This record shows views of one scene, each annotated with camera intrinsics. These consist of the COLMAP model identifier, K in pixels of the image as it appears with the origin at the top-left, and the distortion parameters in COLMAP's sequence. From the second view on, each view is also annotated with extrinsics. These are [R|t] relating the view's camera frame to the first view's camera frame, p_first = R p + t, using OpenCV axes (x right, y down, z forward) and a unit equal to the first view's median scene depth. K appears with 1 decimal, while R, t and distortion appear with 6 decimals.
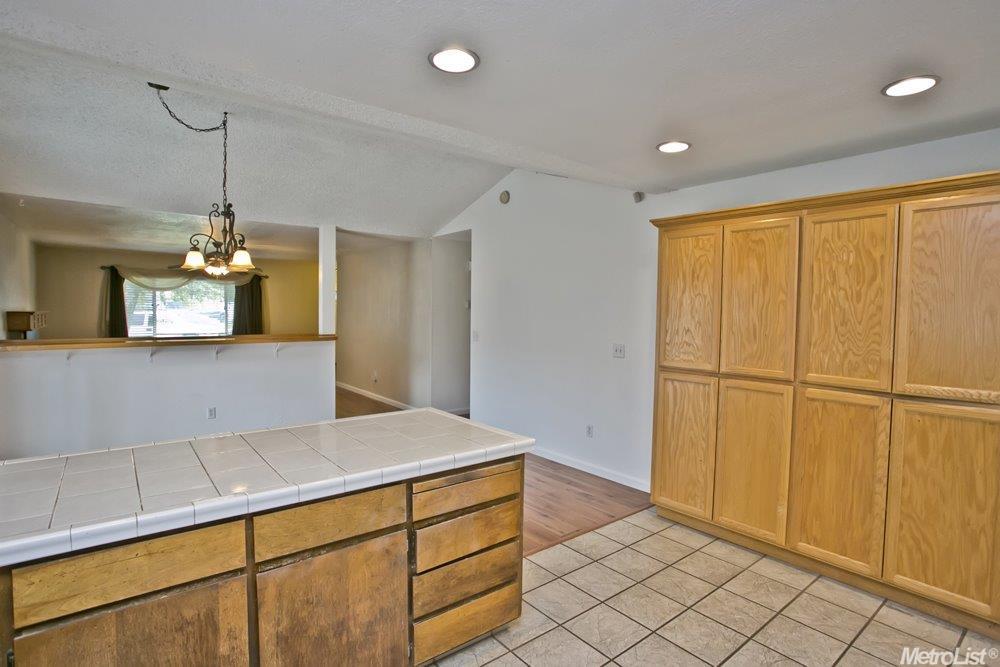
lens RADIAL K [[504.6, 0, 502.0], [0, 504.6, 334.4], [0, 0, 1]] dist [-0.062626, 0.021924]
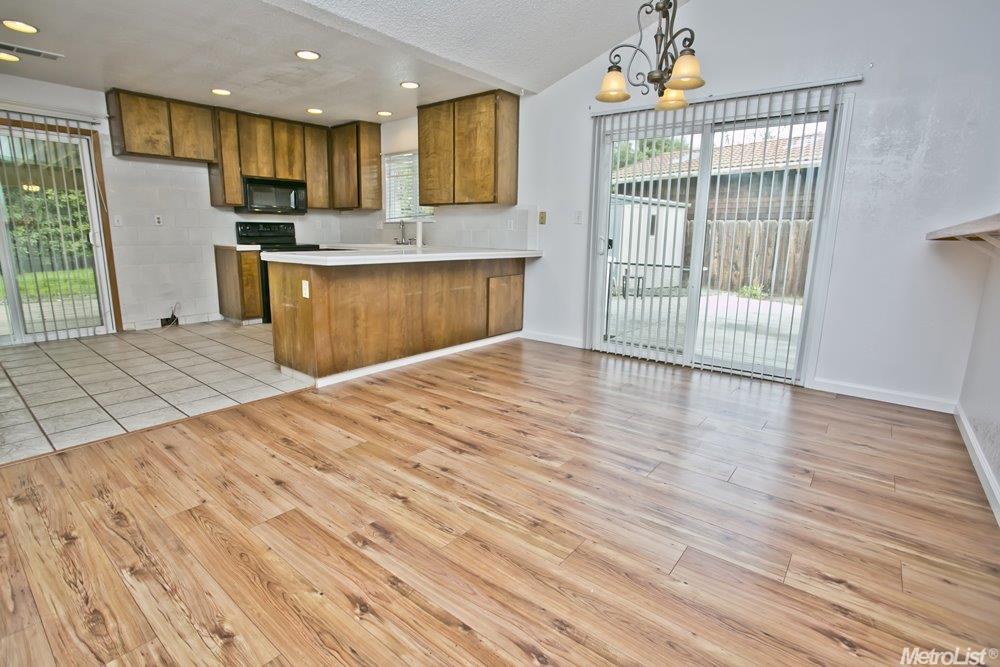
lens RADIAL K [[487.6, 0, 491.3], [0, 487.6, 332.3], [0, 0, 1]] dist [-0.063692, 0.028189]
pose [[-0.979175, 0.010141, -0.202764, -0.260483], [-0.040214, 0.969274, 0.242674, 0.034688], [0.198994, 0.245775, -0.948681, 1.988841]]
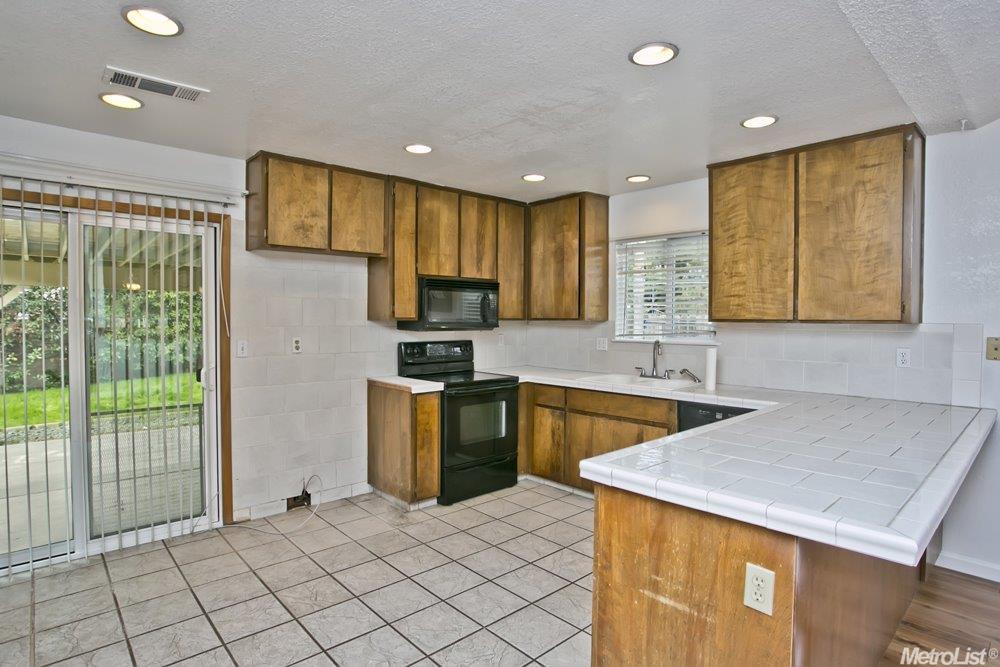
lens RADIAL K [[529.5, 0, 488.9], [0, 529.5, 332.2], [0, 0, 1]] dist [-0.076787, 0.038516]
pose [[-0.998437, -0.018653, -0.052690, 0.178052], [-0.022554, 0.996970, 0.074445, -0.023366], [0.051142, 0.075517, -0.995832, 1.270431]]
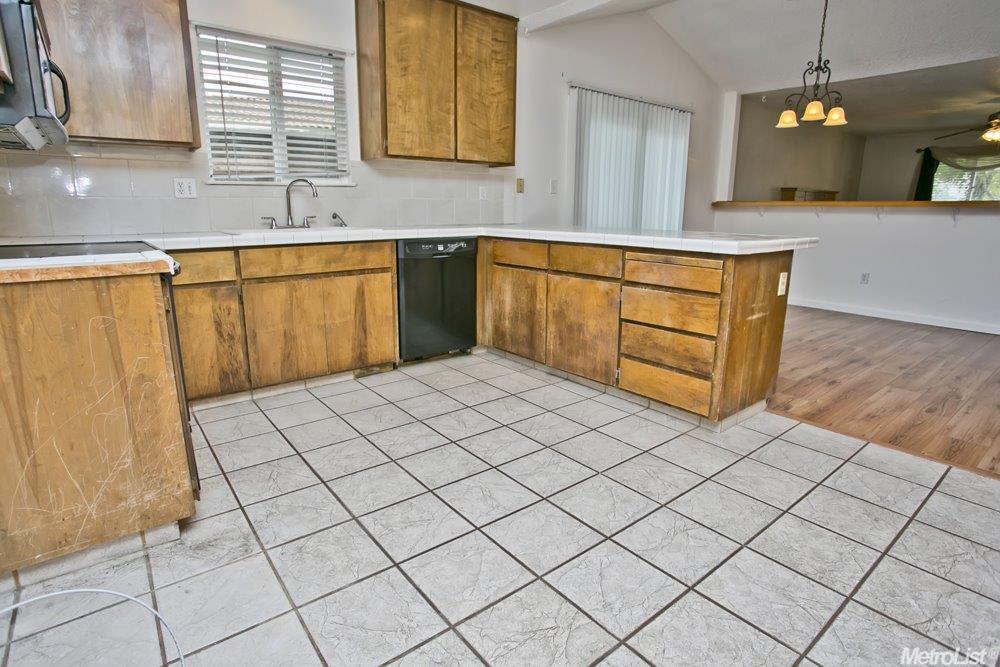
lens RADIAL K [[520.9, 0, 500.0], [0, 520.9, 333.5], [0, 0, 1]] dist [-0.070675, 0.035983]
pose [[-0.003089, 0.220280, -0.975432, 0.769937], [-0.056110, 0.973861, 0.220104, 0.136971], [0.998420, 0.055412, 0.009351, 0.400047]]
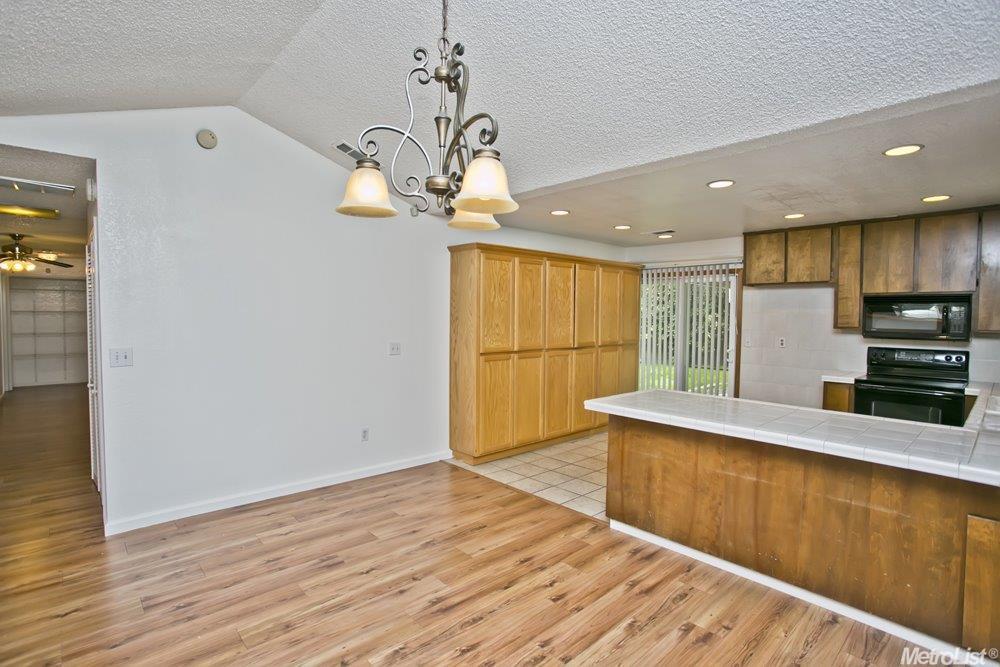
lens RADIAL K [[487.6, 0, 491.3], [0, 487.6, 332.3], [0, 0, 1]] dist [-0.063692, 0.028189]
pose [[-0.049768, -0.054292, 0.997284, -1.150977], [0.040919, 0.997572, 0.056350, -0.074121], [-0.997922, 0.043612, -0.047425, 1.195963]]
